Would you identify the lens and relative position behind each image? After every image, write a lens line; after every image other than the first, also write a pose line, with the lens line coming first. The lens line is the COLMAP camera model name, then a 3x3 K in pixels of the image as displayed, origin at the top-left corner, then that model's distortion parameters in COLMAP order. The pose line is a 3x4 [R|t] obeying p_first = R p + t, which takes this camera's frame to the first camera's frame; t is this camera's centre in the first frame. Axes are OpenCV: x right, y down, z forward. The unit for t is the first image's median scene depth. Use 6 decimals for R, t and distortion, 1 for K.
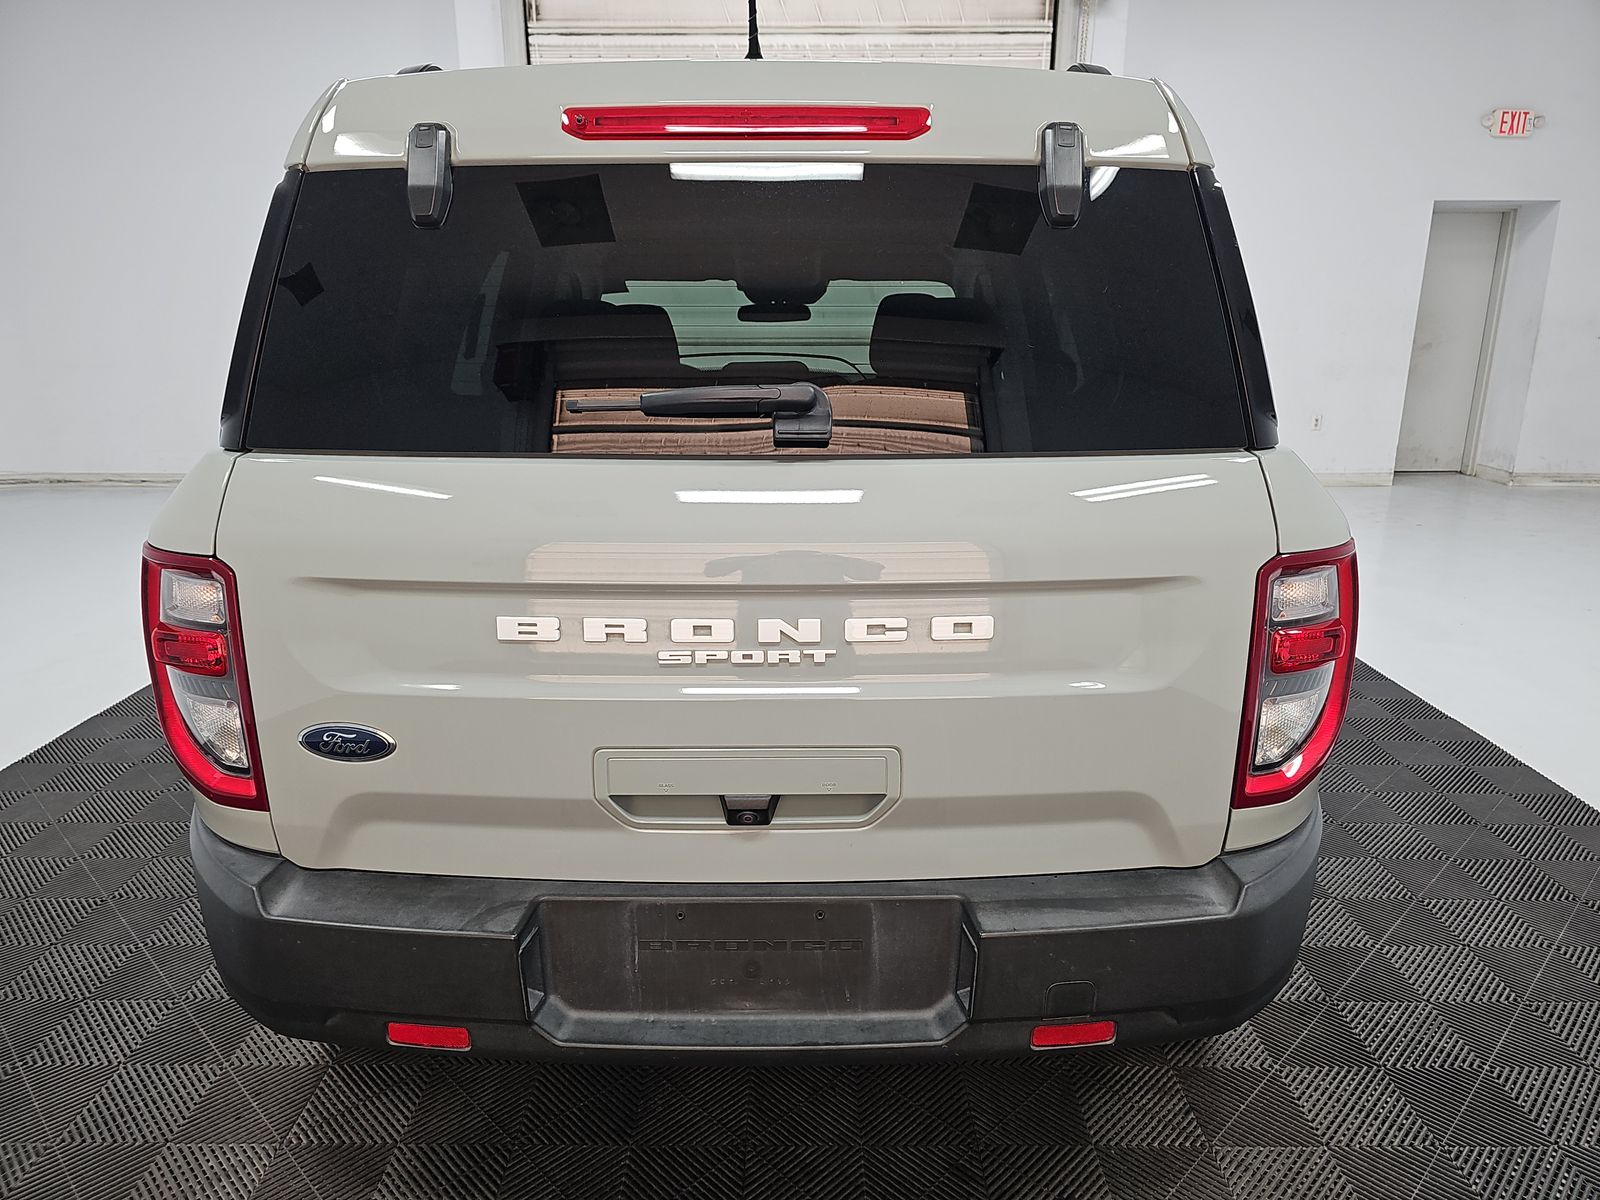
lens RADIAL K [[1074.0, 0, 800.0], [0, 1074.0, 600.0], [0, 0, 1]] dist [0.001334, -0.004763]
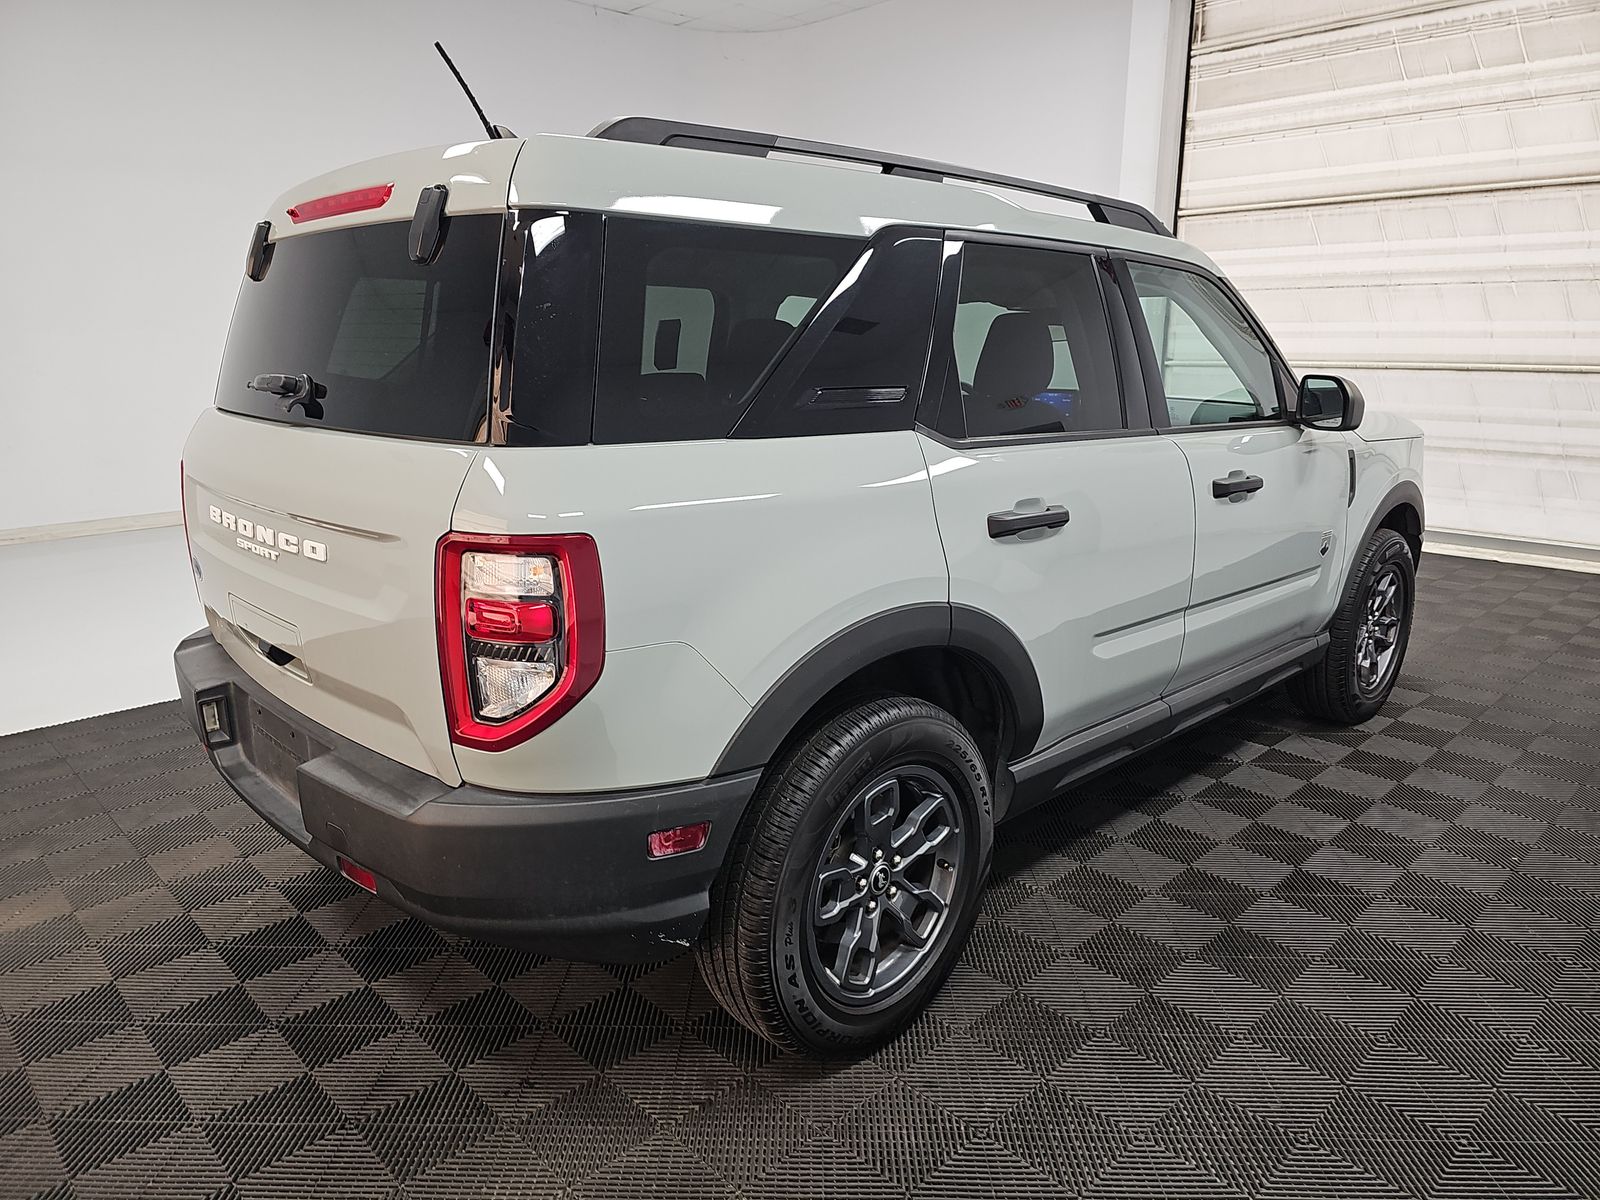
lens RADIAL K [[1074.0, 0, 800.0], [0, 1074.0, 600.0], [0, 0, 1]] dist [0.001334, -0.004763]
pose [[0.692489, 0.173166, -0.700338, 1.546092], [-0.186133, 0.980784, 0.058462, -0.108848], [0.697004, 0.089872, 0.711414, 0.424774]]
